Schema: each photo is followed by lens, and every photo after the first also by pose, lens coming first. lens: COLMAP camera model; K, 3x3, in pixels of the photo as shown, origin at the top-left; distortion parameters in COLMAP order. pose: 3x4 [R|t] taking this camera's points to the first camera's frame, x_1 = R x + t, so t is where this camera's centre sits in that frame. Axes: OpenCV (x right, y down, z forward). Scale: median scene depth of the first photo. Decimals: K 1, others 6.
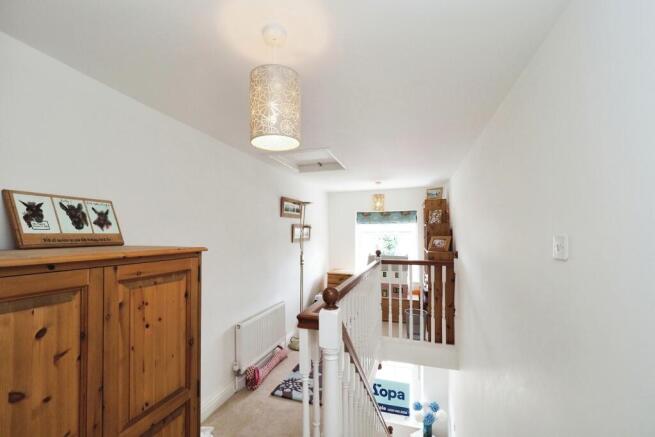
lens RADIAL K [[272.0, 0, 316.5], [0, 272.0, 231.2], [0, 0, 1]] dist [-0.002207, -0.000159]
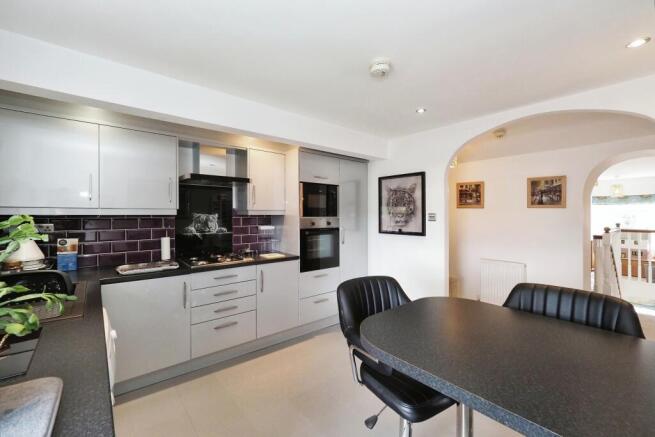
lens RADIAL K [[272.0, 0, 327.6], [0, 272.0, 213.5], [0, 0, 1]] dist [-0.002207, -0.000159]
pose [[0.842851, -0.005367, -0.538121, -0.278331], [0.005206, 0.999985, -0.001820, 0.010033], [0.538122, -0.001268, 0.842866, -0.987284]]
